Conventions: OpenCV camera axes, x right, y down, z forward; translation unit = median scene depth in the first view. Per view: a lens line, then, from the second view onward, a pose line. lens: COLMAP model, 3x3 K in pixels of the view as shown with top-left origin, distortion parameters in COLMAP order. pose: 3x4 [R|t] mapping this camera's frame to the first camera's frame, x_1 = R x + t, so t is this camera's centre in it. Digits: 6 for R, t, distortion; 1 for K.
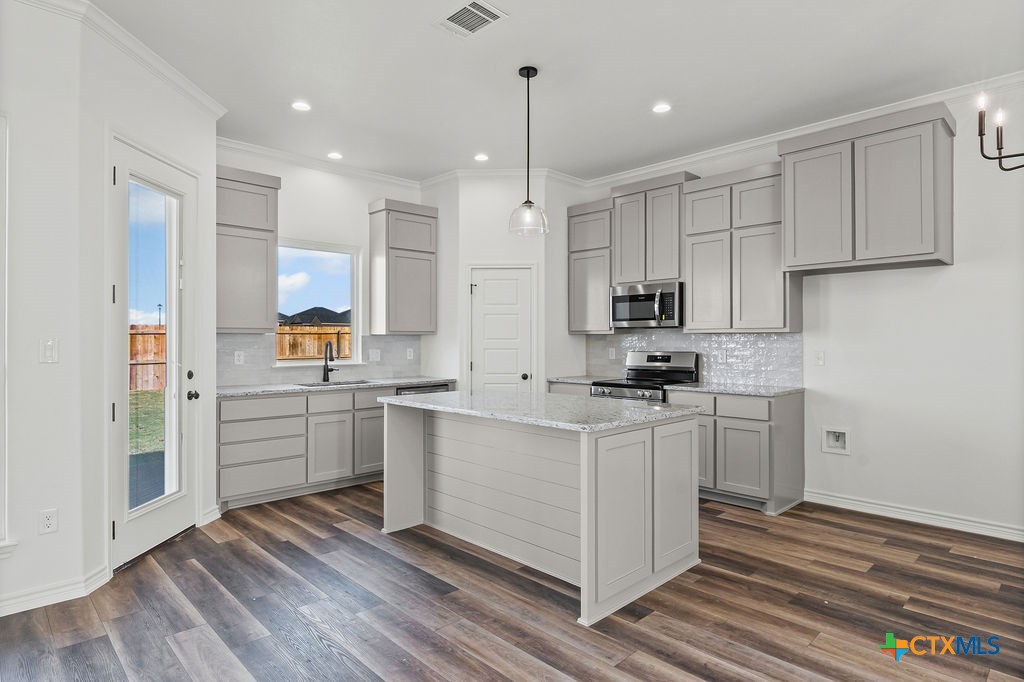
lens RADIAL K [[570.8, 0, 511.3], [0, 570.8, 339.8], [0, 0, 1]] dist [0.003821, -0.001650]
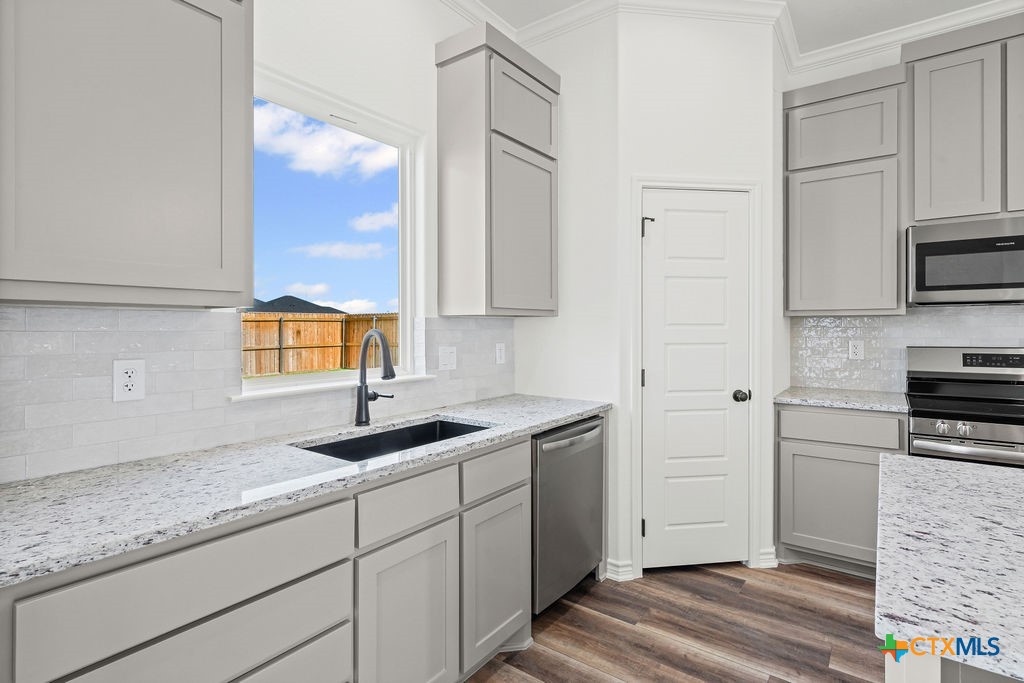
lens RADIAL K [[493.5, 0, 510.1], [0, 493.5, 332.5], [0, 0, 1]] dist [-0.000701, -0.000905]
pose [[0.986727, -0.003807, 0.162342, -0.310315], [0.002220, 0.999948, 0.009956, 0.001198], [-0.162372, -0.009463, 0.986684, 0.696775]]
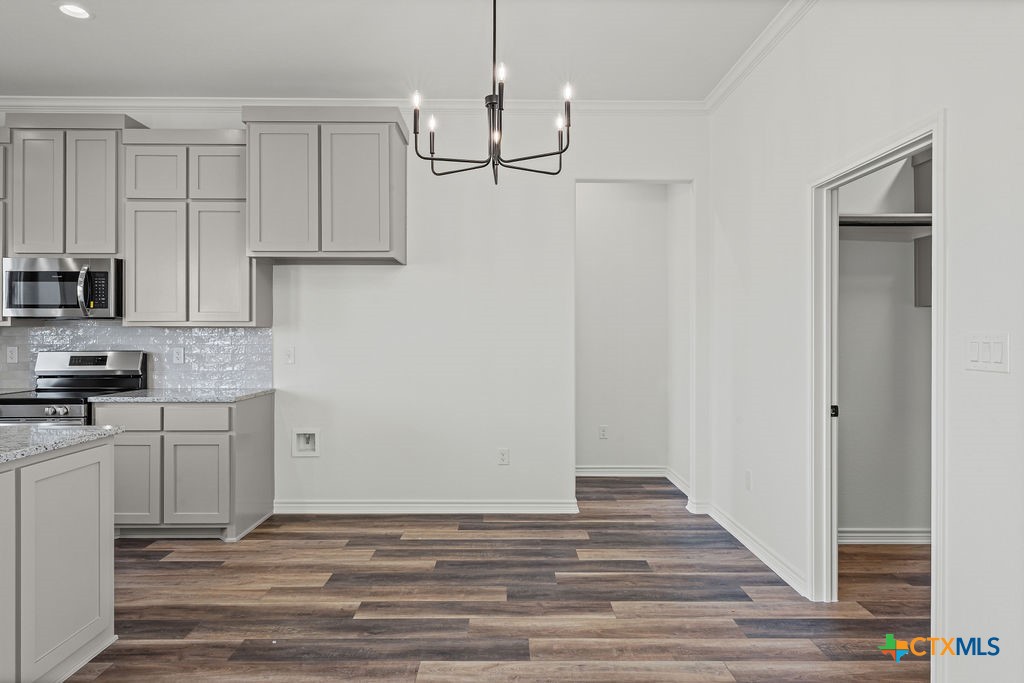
lens RADIAL K [[595.5, 0, 517.8], [0, 595.5, 335.3], [0, 0, 1]] dist [0.003417, -0.001414]
pose [[0.685918, 0.002308, 0.727676, 0.088119], [-0.001998, 0.999997, -0.001288, 0.000337], [-0.727677, -0.000570, 0.685920, 0.072059]]
